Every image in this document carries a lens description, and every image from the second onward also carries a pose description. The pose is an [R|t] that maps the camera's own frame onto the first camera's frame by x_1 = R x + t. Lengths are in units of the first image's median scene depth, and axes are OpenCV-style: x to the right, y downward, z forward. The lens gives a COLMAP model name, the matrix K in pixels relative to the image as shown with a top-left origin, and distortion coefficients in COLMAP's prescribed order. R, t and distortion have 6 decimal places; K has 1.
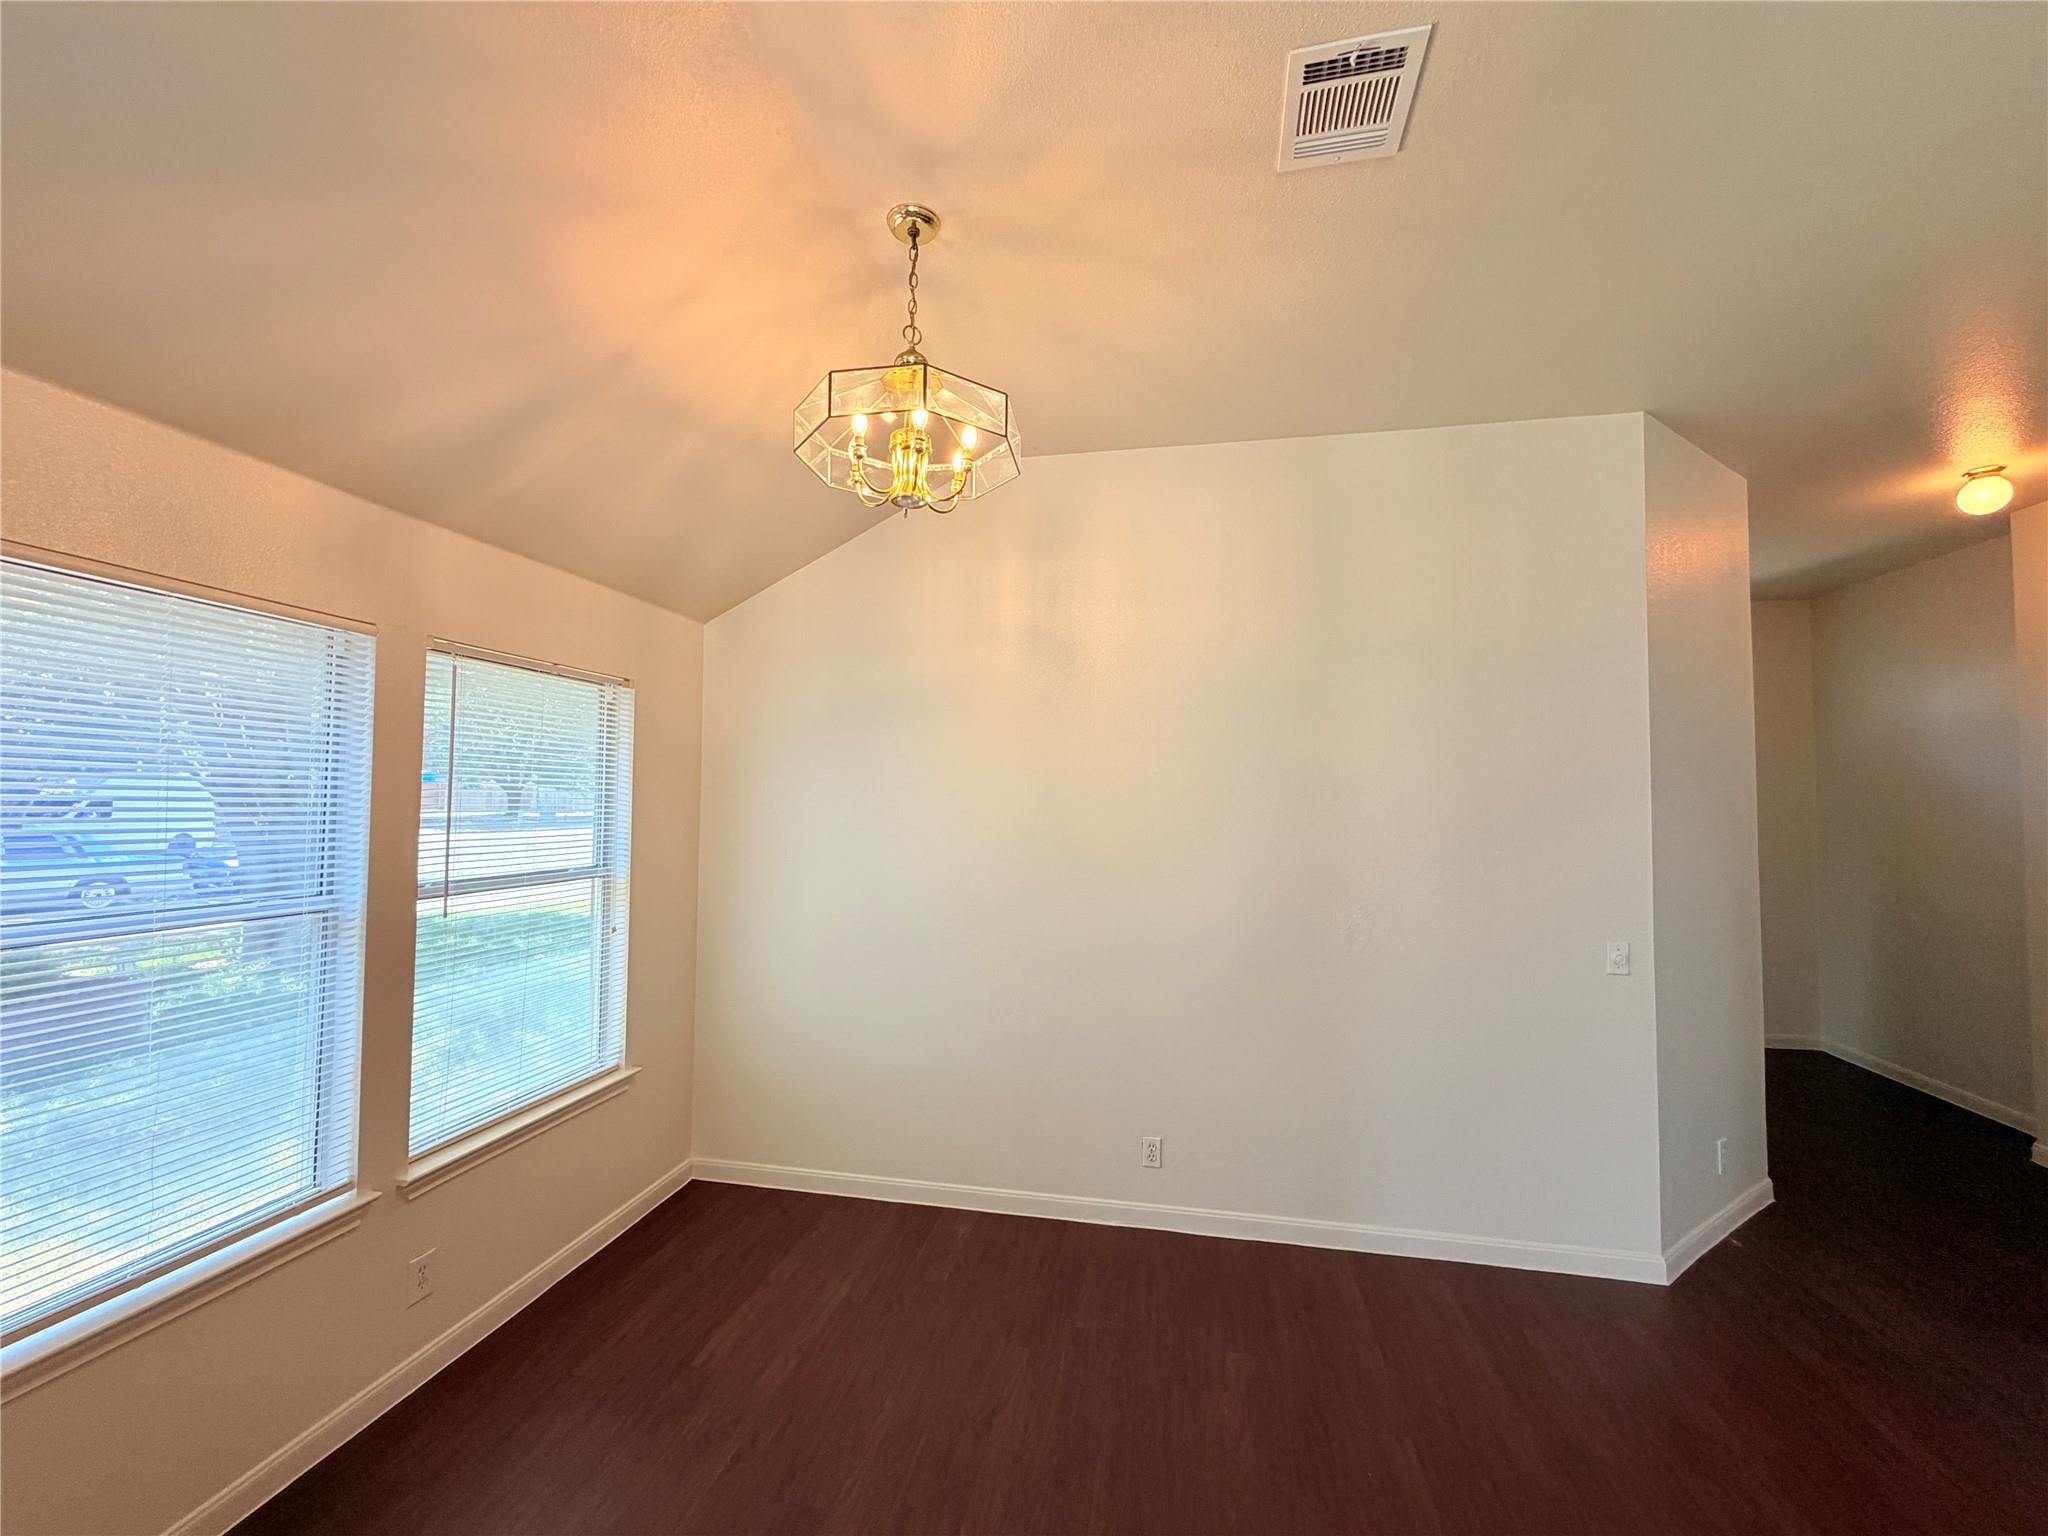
lens RADIAL K [[826.3, 0, 1024.0], [0, 826.3, 768.0], [0, 0, 1]] dist [-0.000651, -0.000554]
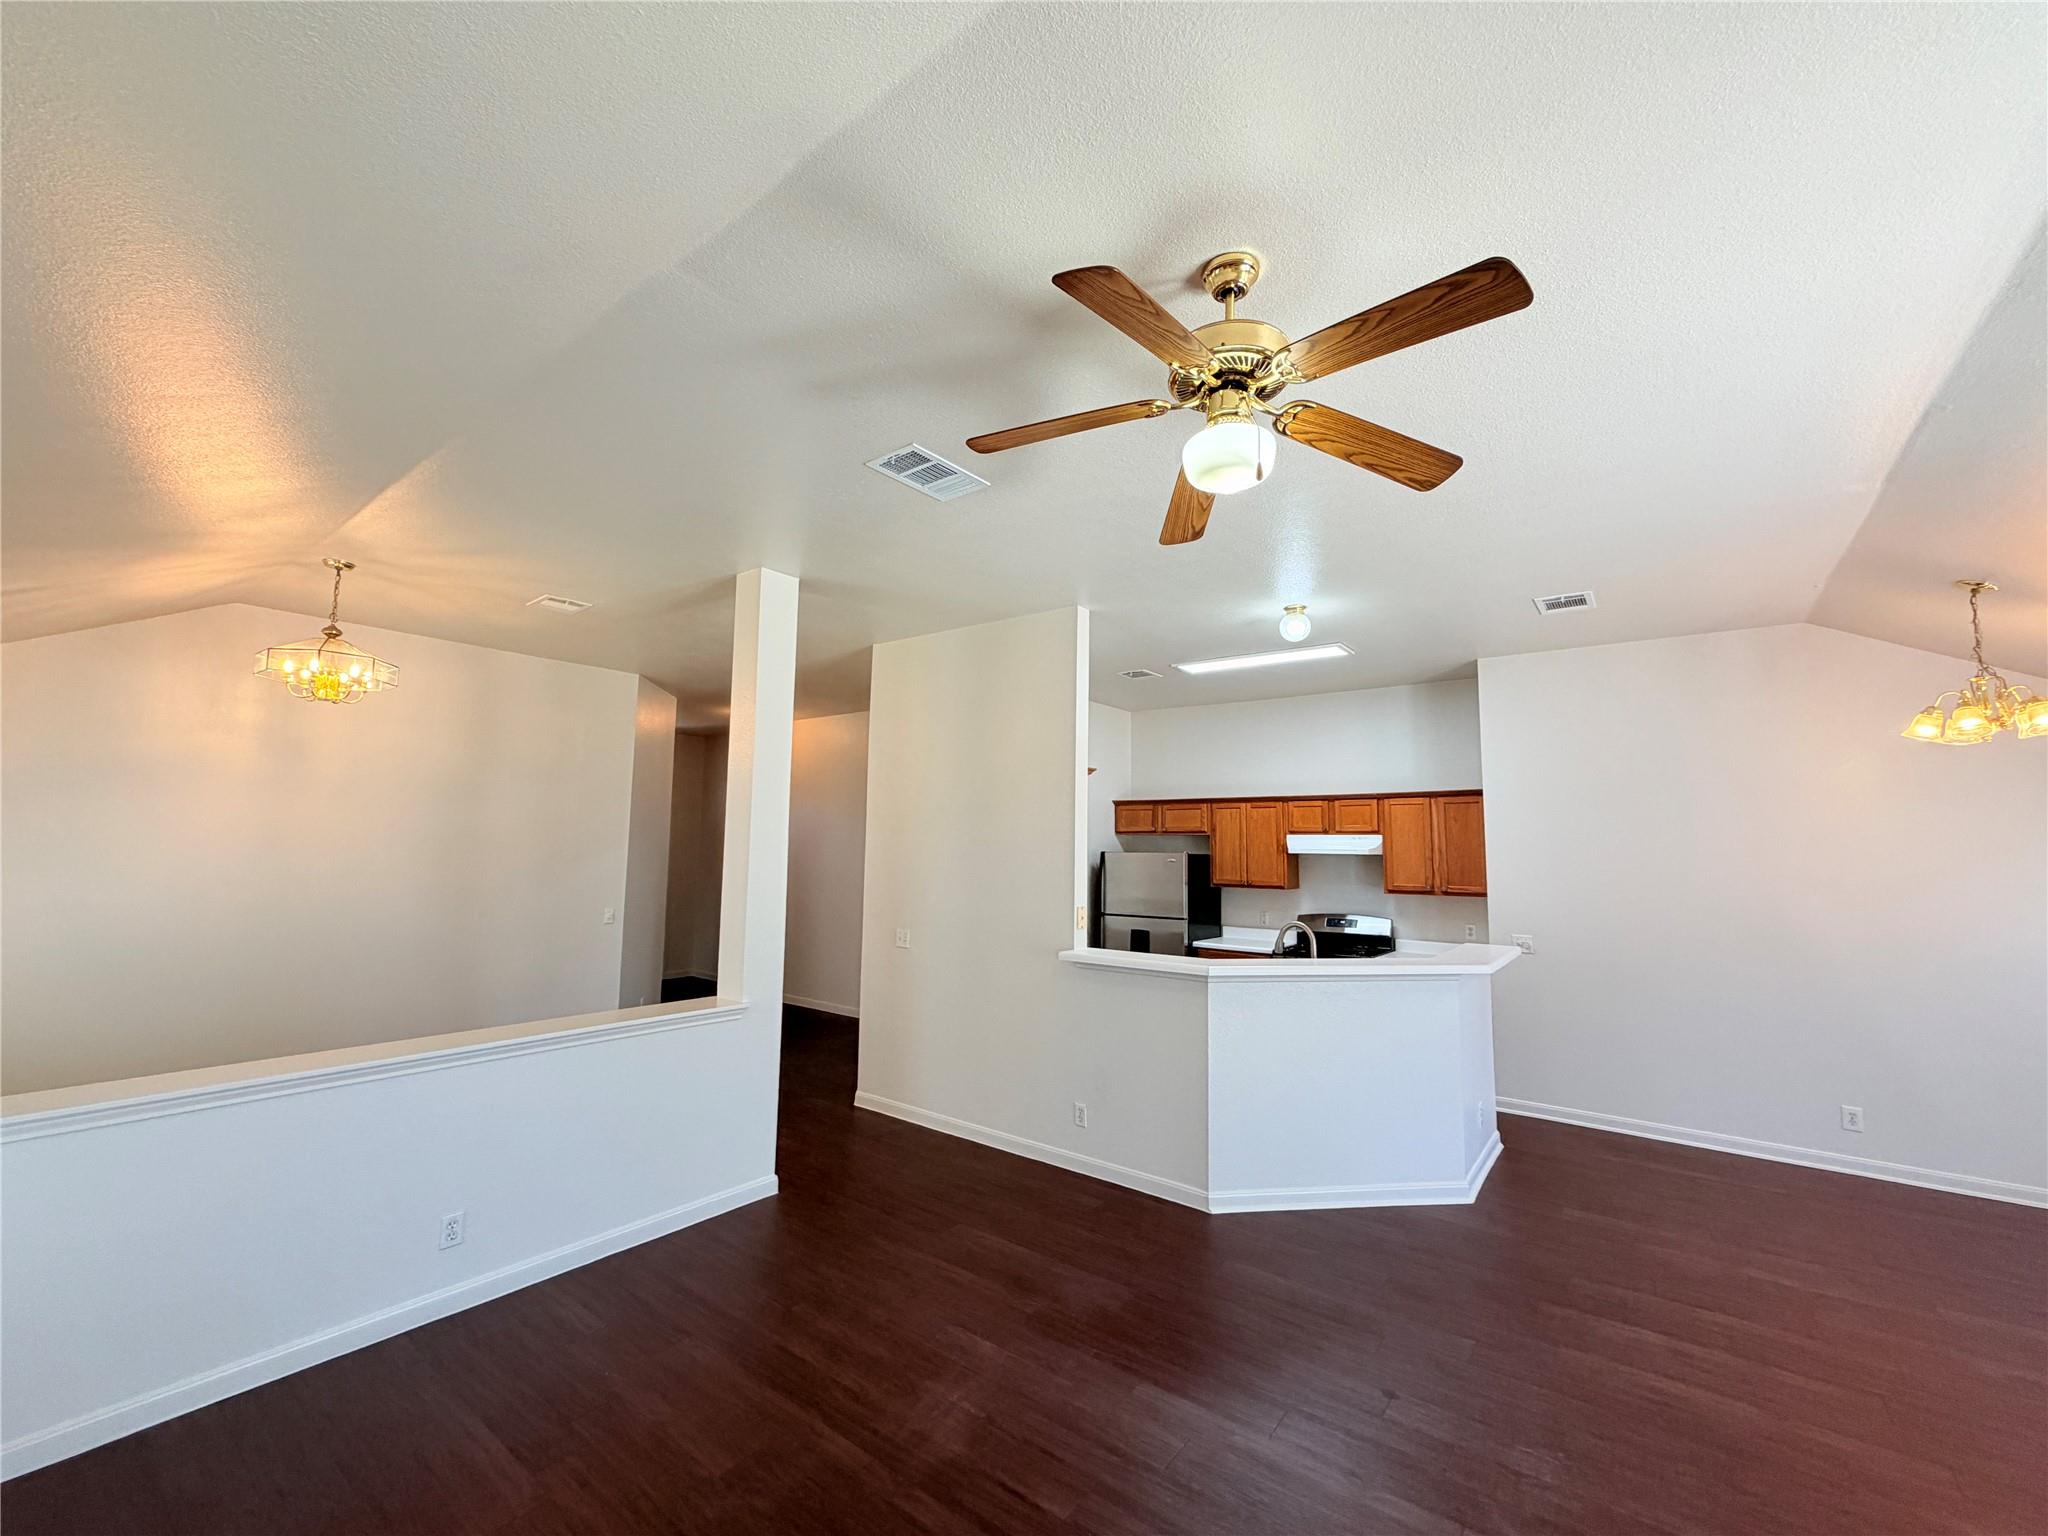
lens RADIAL K [[826.3, 0, 1024.0], [0, 826.3, 768.0], [0, 0, 1]] dist [-0.000651, -0.000554]
pose [[0.434270, 0.079077, 0.897305, -0.822088], [-0.036815, 0.996865, -0.070034, -0.044079], [-0.900030, -0.002621, 0.435820, -0.962368]]
